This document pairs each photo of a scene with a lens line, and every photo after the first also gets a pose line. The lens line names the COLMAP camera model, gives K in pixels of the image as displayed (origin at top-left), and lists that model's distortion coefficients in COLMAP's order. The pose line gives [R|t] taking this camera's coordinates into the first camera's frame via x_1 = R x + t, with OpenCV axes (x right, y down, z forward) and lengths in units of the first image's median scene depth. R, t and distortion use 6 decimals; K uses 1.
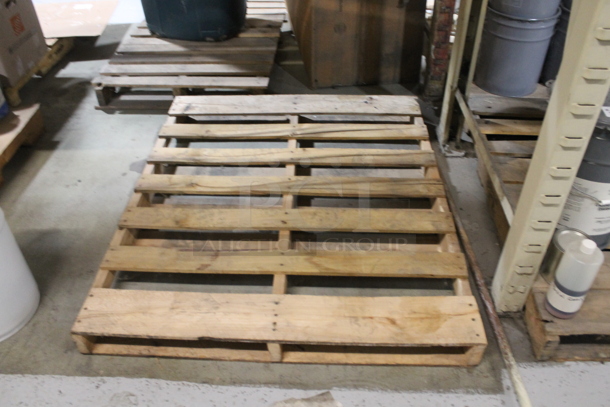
lens RADIAL K [[521.3, 0, 311.4], [0, 521.3, 200.7], [0, 0, 1]] dist [-0.162656, 0.141027]
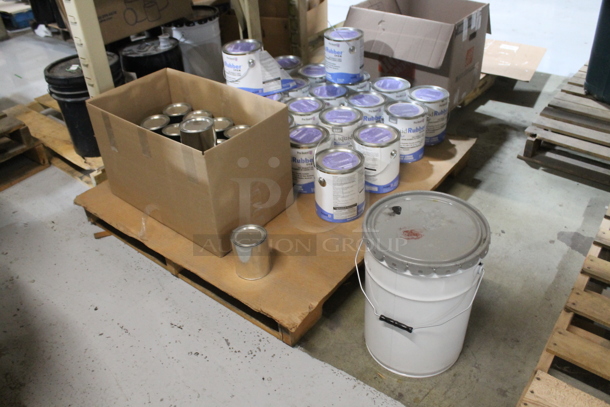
lens RADIAL K [[521.3, 0, 311.4], [0, 521.3, 200.7], [0, 0, 1]] dist [-0.162656, 0.141027]
pose [[0.809124, 0.316313, -0.495243, -0.256819], [-0.347397, 0.937205, 0.031020, 0.001406], [0.473956, 0.146947, 0.868201, -0.010106]]
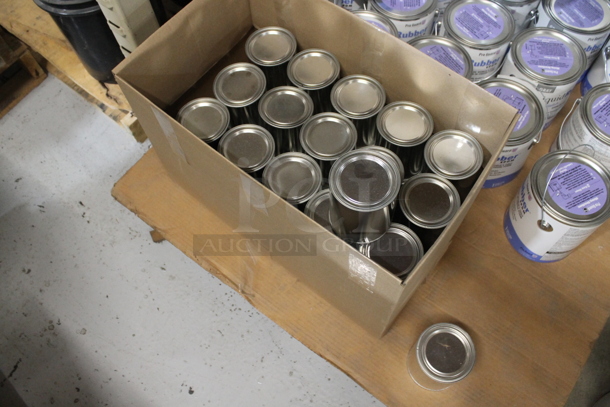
lens RADIAL K [[521.3, 0, 311.4], [0, 521.3, 200.7], [0, 0, 1]] dist [-0.162656, 0.141027]
pose [[0.810824, 0.516915, -0.274522, -0.684687], [-0.350954, 0.804754, 0.478751, -0.166579], [0.468397, -0.291838, 0.833927, 0.186782]]
